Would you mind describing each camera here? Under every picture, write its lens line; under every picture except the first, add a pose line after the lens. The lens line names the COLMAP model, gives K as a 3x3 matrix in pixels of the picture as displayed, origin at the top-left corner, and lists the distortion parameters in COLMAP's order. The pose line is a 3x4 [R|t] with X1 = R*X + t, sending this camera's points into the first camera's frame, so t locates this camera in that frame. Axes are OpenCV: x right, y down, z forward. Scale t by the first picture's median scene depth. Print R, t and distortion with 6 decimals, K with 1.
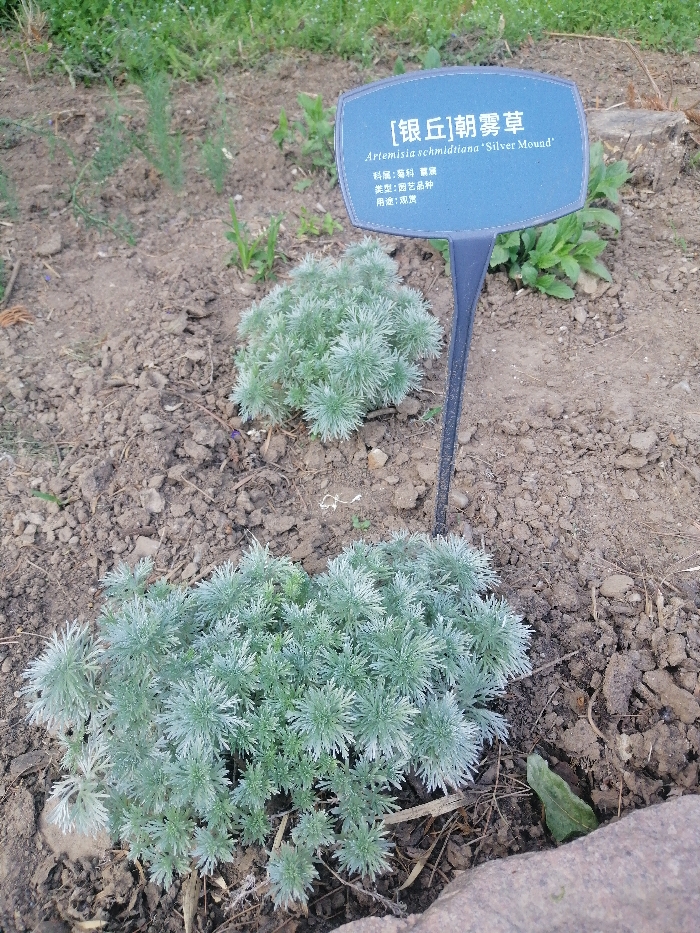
lens RADIAL K [[717.6, 0, 350.0], [0, 717.6, 466.5], [0, 0, 1]] dist [0.065334, -0.156437]
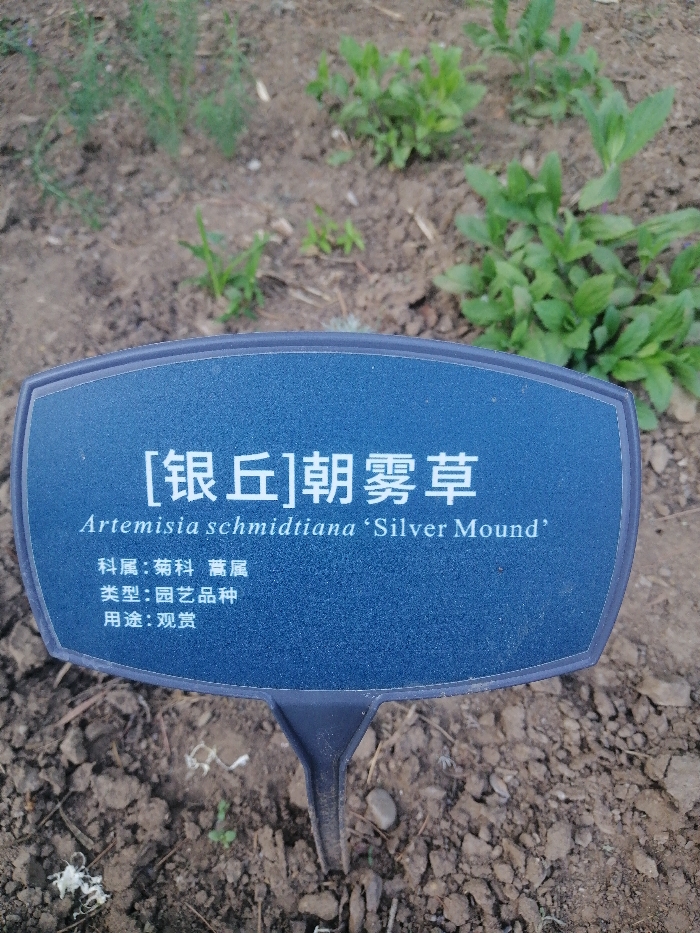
lens RADIAL K [[733.9, 0, 350.0], [0, 733.9, 466.5], [0, 0, 1]] dist [-0.025814, -0.007397]
pose [[0.981574, 0.161739, -0.101754, 0.210805], [-0.145441, 0.977753, 0.151148, -0.535565], [0.123936, -0.133564, 0.983260, 0.581017]]
